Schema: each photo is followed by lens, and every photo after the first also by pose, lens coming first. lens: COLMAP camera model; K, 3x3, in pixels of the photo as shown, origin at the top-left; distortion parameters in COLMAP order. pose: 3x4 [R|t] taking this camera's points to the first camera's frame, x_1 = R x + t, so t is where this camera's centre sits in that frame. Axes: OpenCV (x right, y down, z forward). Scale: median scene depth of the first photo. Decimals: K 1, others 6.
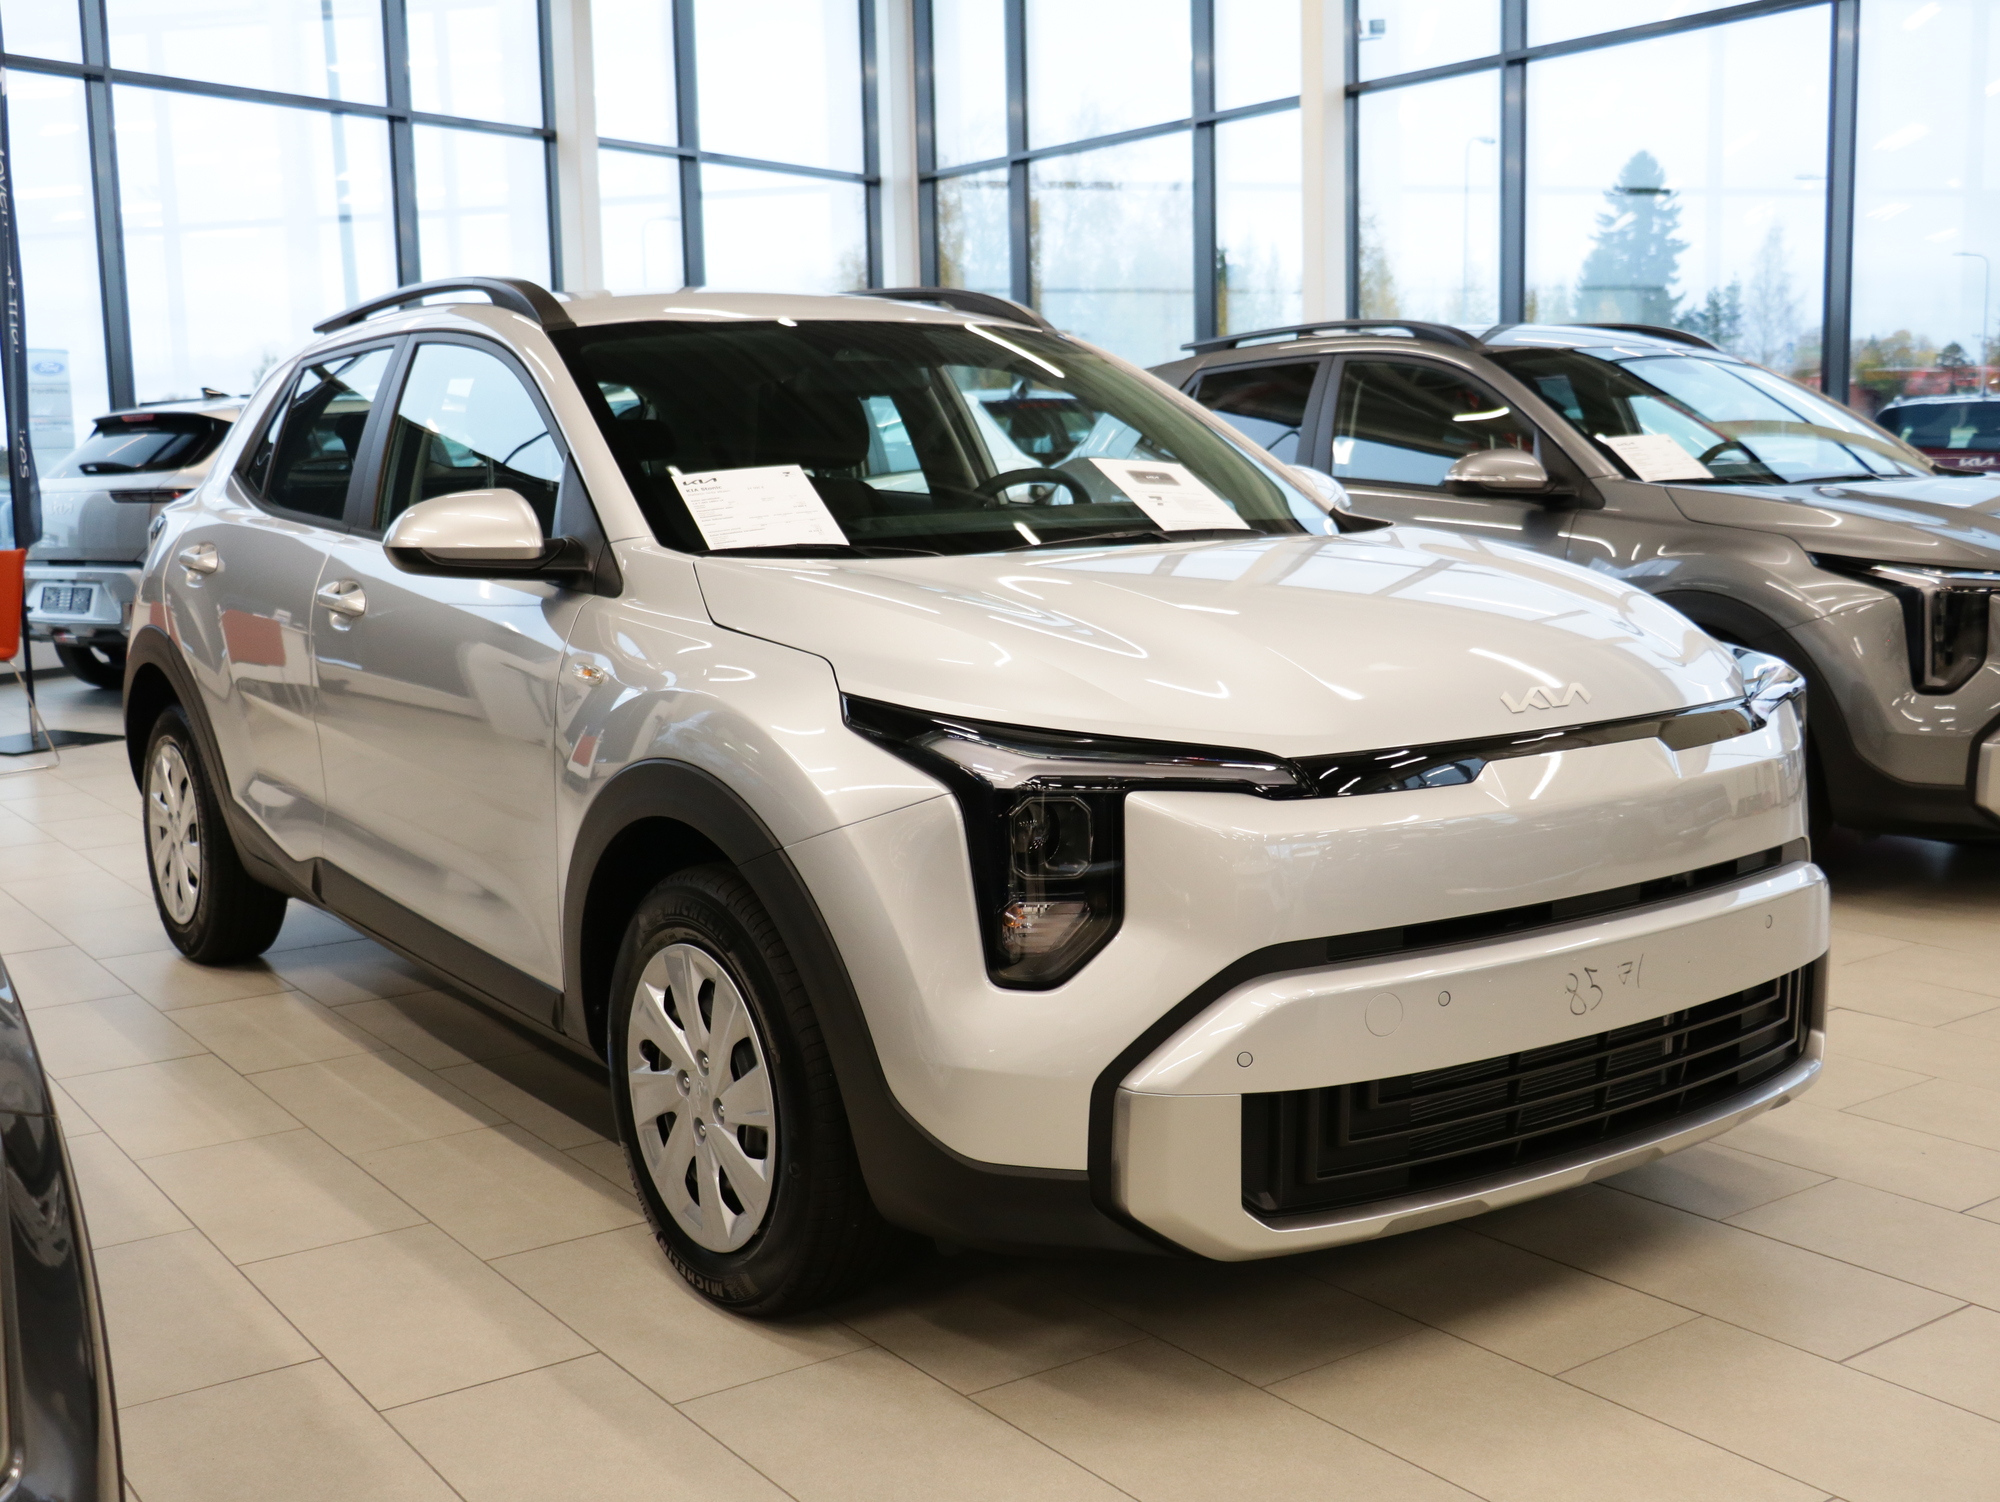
lens RADIAL K [[2226.2, 0, 1004.5], [0, 2226.2, 748.3], [0, 0, 1]] dist [-0.022195, 0.000000]
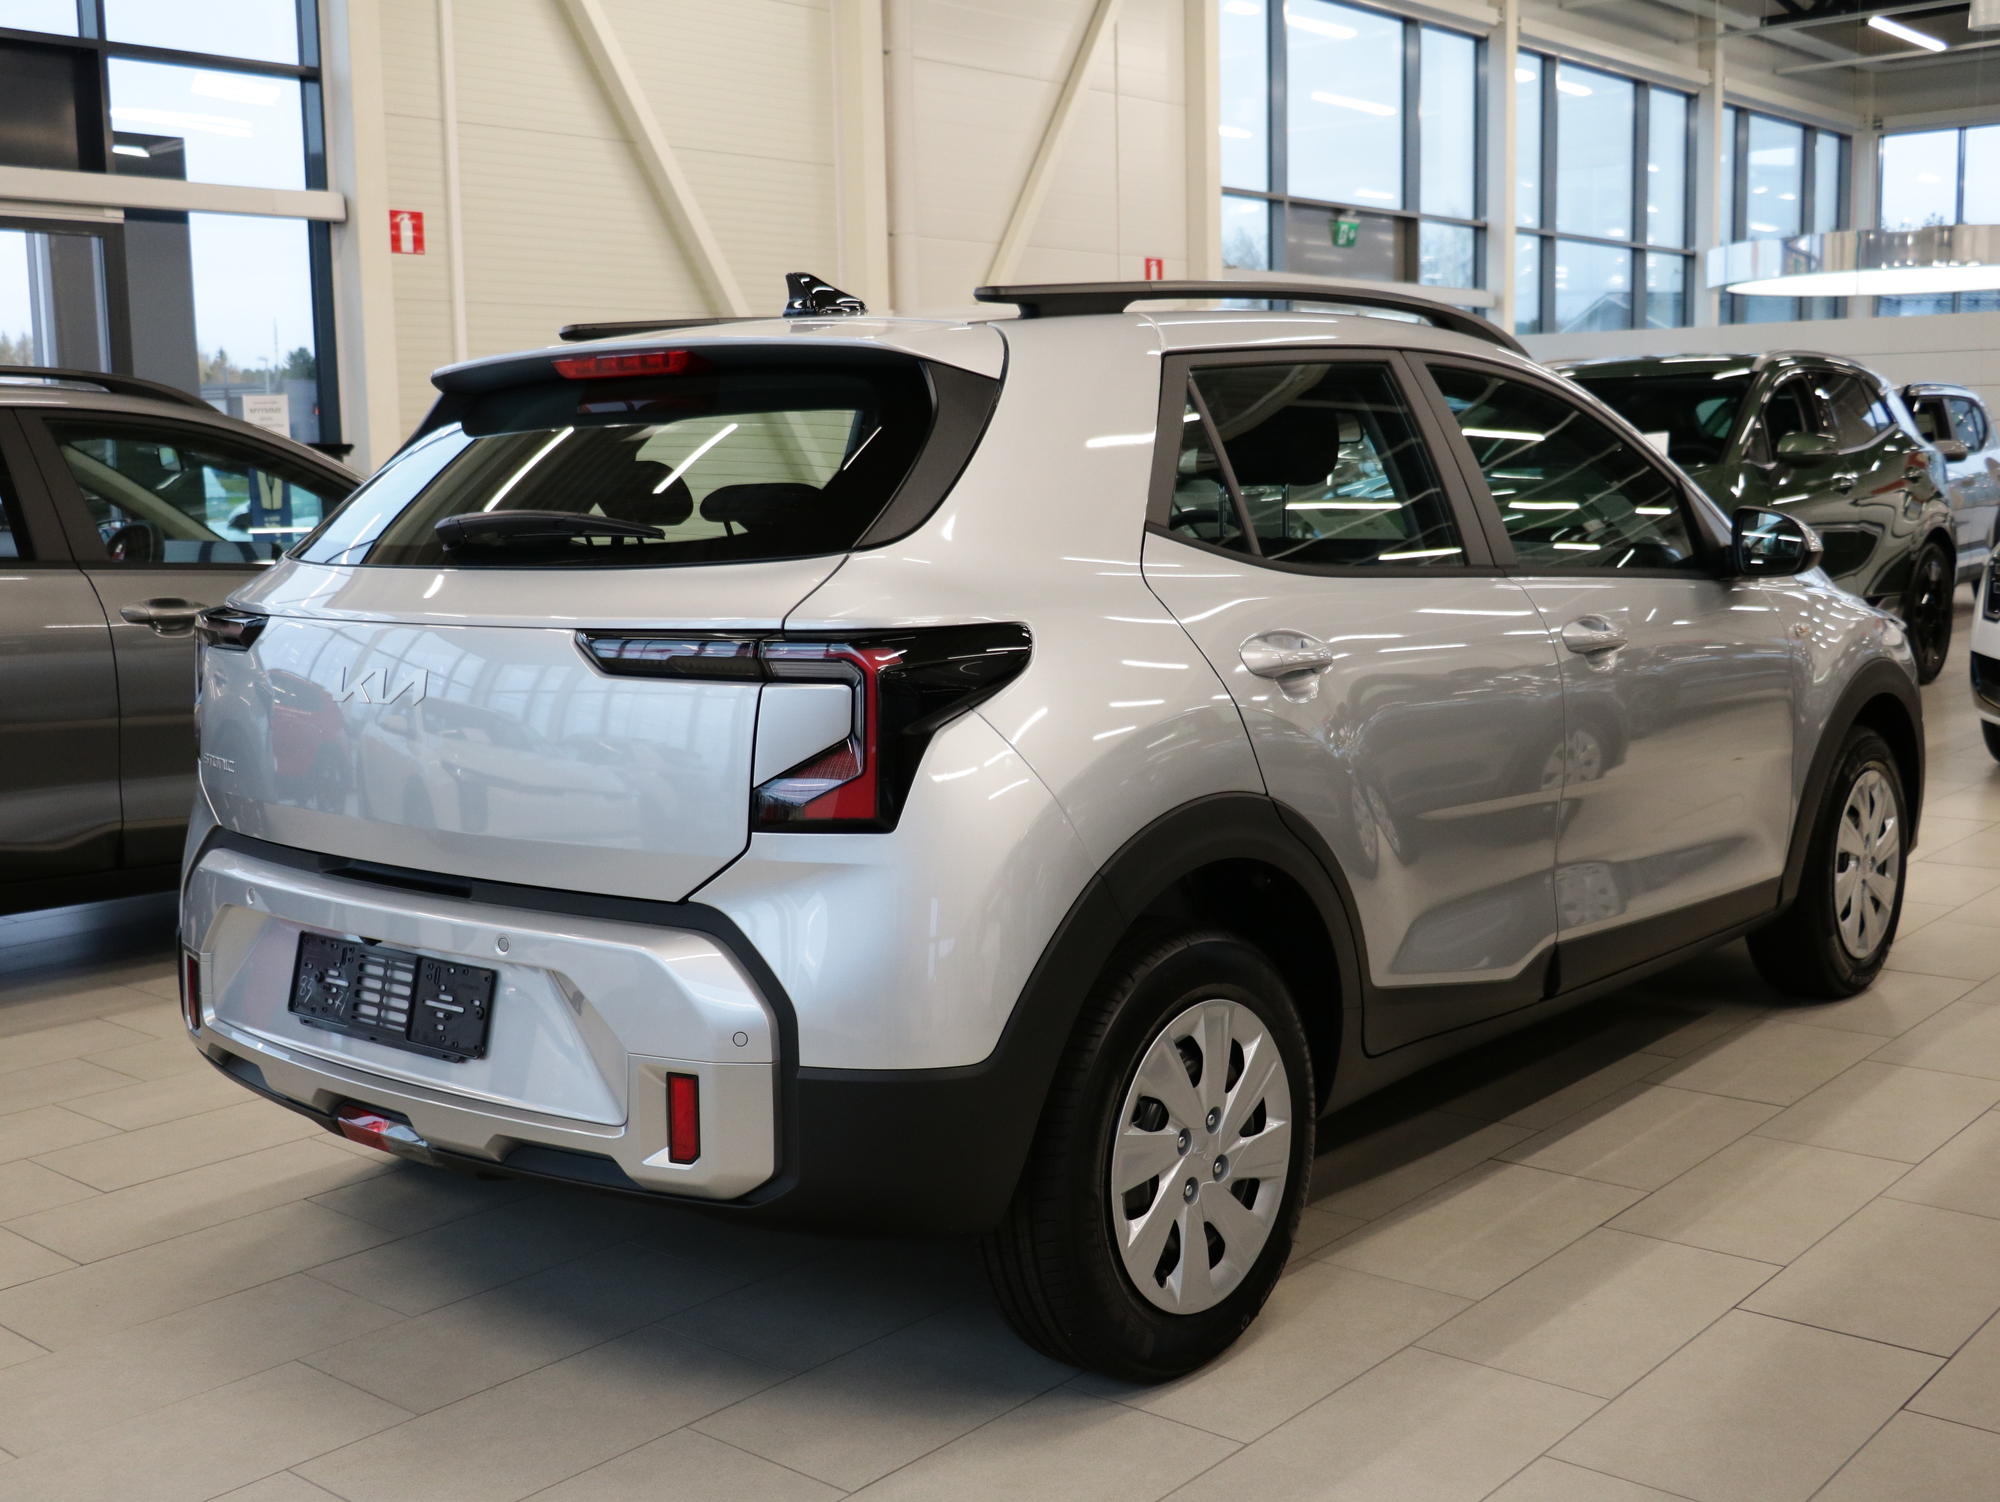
lens RADIAL K [[2226.2, 0, 997.6], [0, 2226.2, 763.8], [0, 0, 1]] dist [-0.022195, 0.000000]
pose [[-0.280914, -0.096779, 0.954841, -1.162100], [0.148365, 0.978564, 0.142833, -0.190919], [-0.948196, 0.181789, -0.260533, 1.543537]]
